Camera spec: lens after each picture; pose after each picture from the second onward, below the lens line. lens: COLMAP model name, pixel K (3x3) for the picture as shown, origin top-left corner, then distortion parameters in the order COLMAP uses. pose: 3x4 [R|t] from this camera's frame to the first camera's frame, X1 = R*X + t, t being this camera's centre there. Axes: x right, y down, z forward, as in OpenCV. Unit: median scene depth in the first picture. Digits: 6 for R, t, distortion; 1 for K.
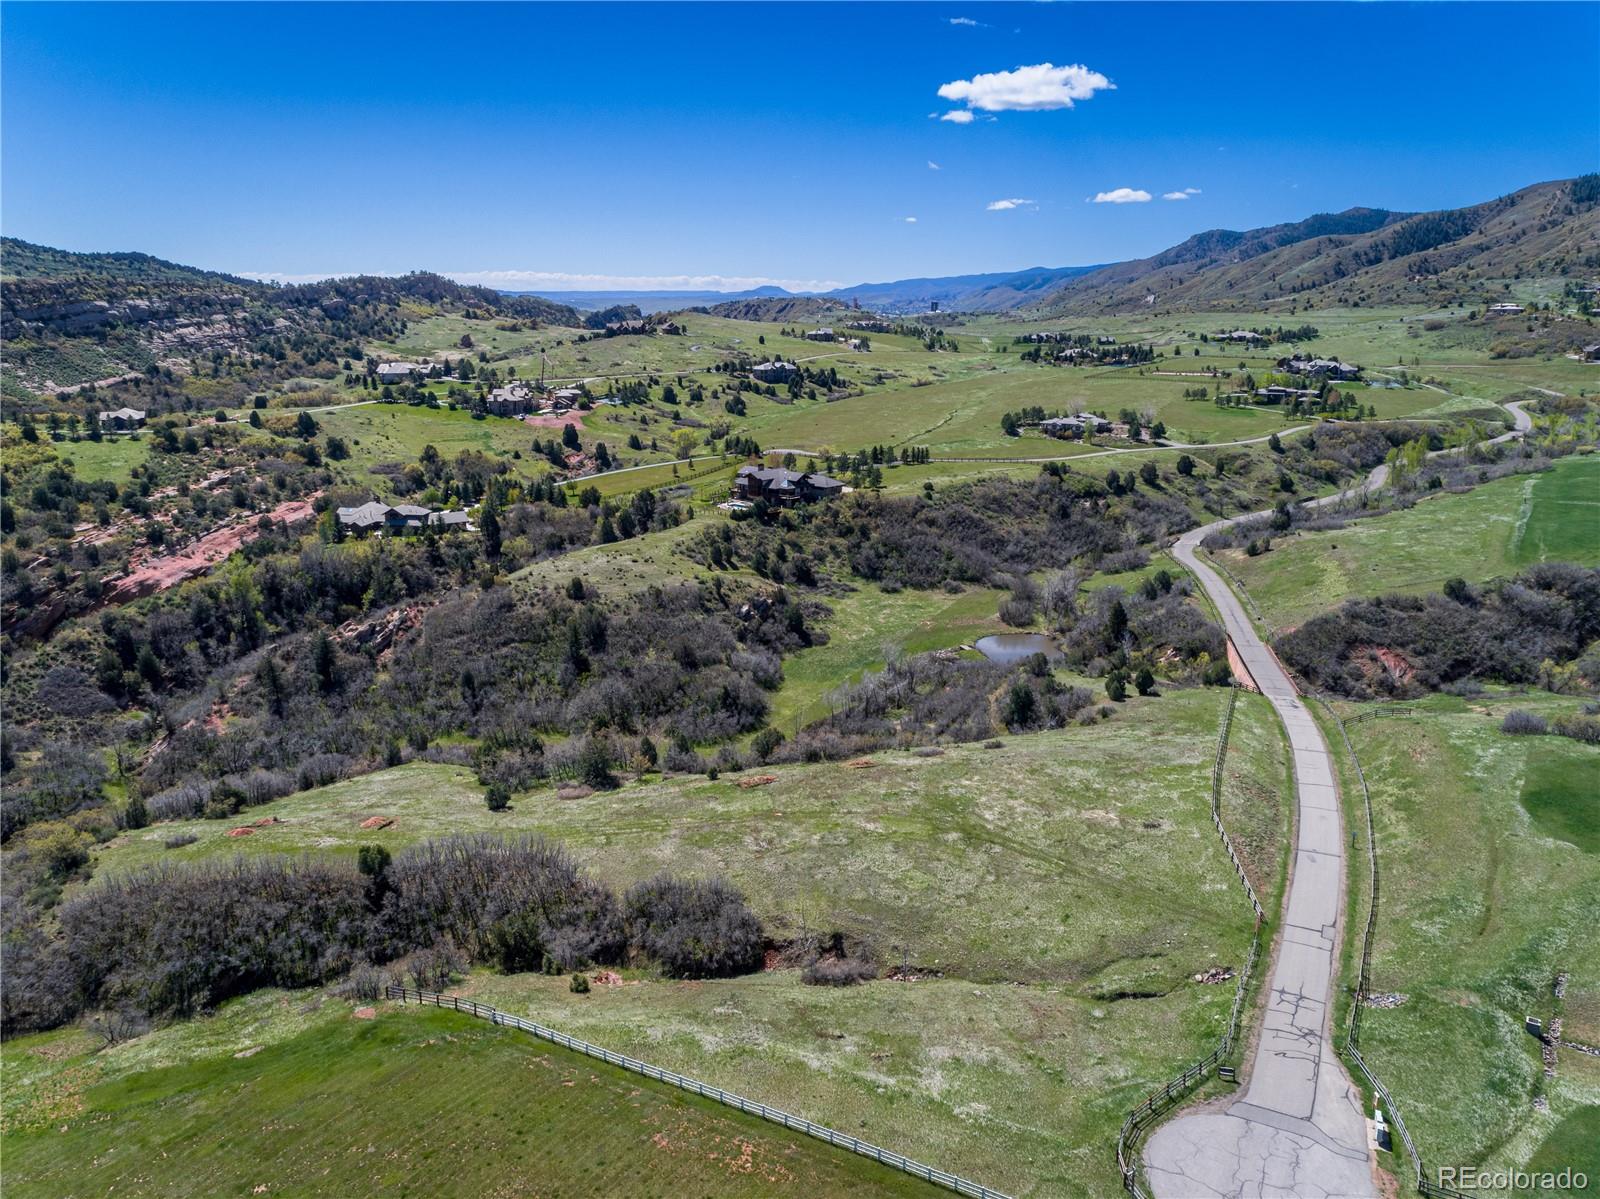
lens RADIAL K [[1198.4, 0, 800.0], [0, 1198.4, 599.5], [0, 0, 1]] dist [0.014544, 0.007527]
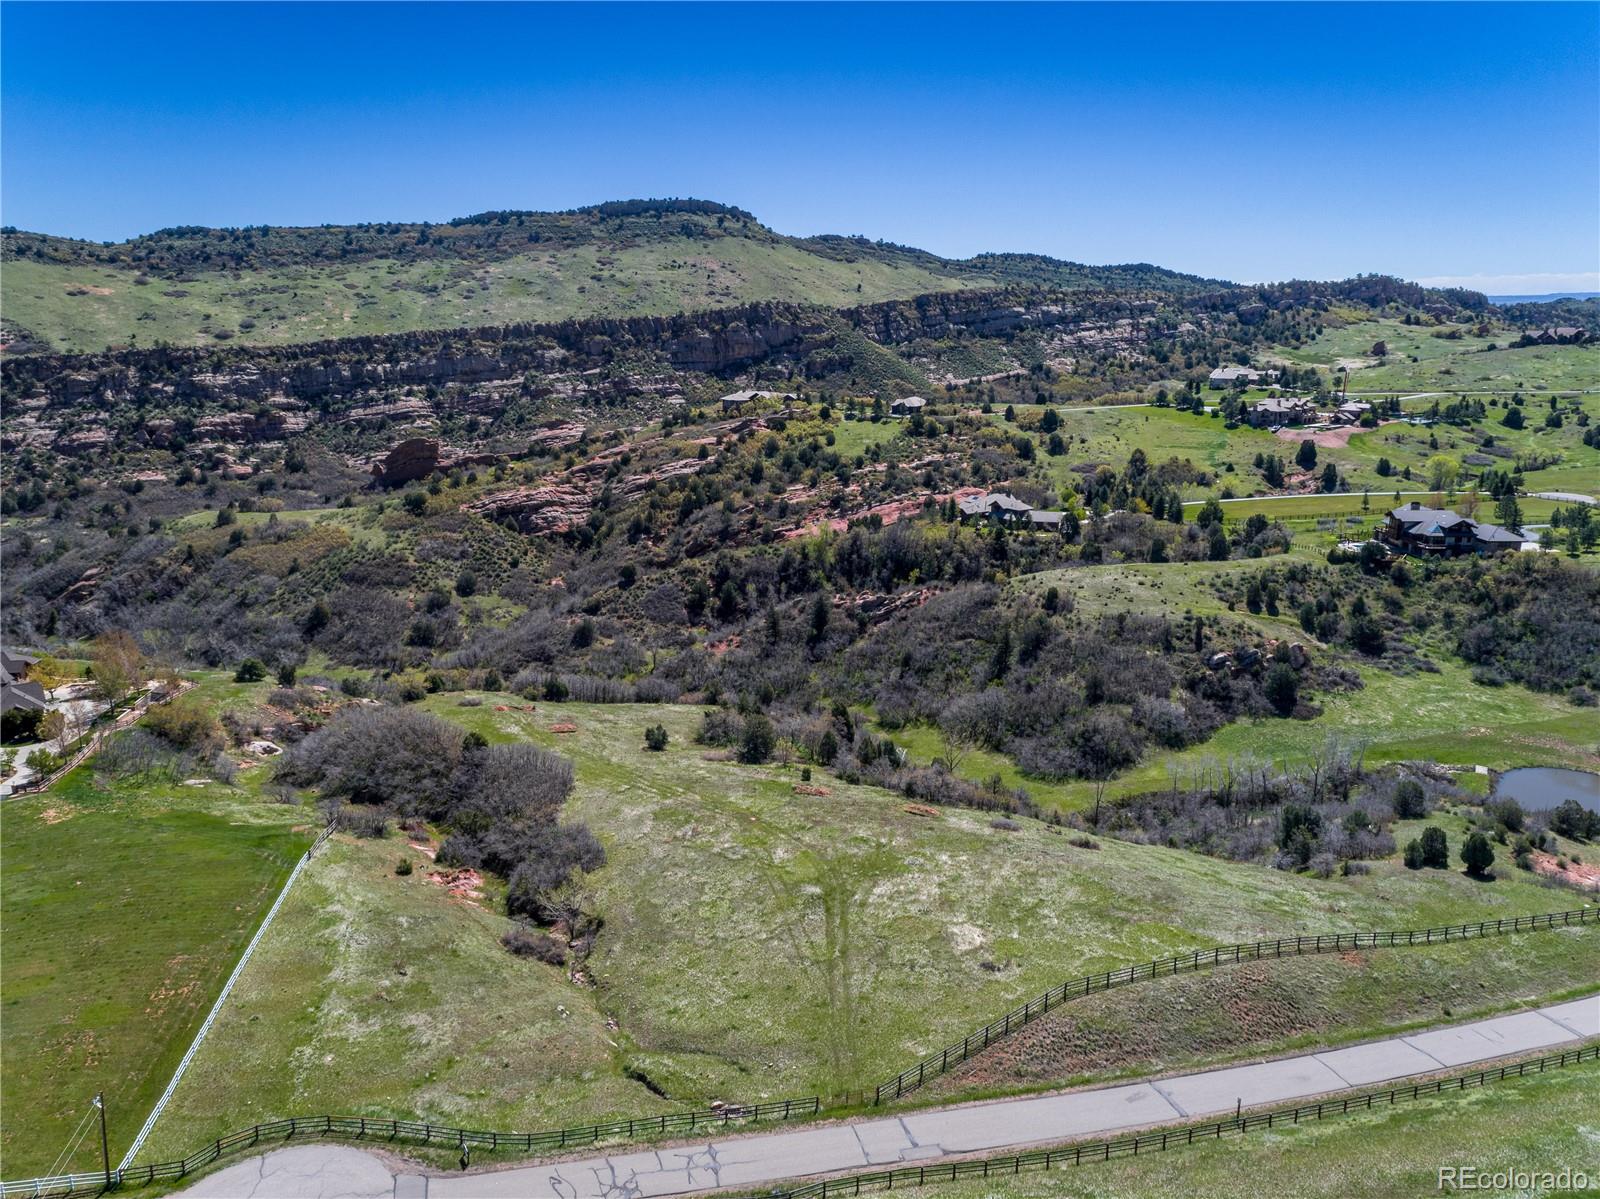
lens RADIAL K [[1198.4, 0, 800.0], [0, 1198.4, 599.5], [0, 0, 1]] dist [0.014544, 0.007527]
pose [[0.674003, 0.175146, -0.717665, 0.154886], [-0.178549, 0.981308, 0.071802, -0.017261], [0.716826, 0.079743, 0.692677, 0.073663]]
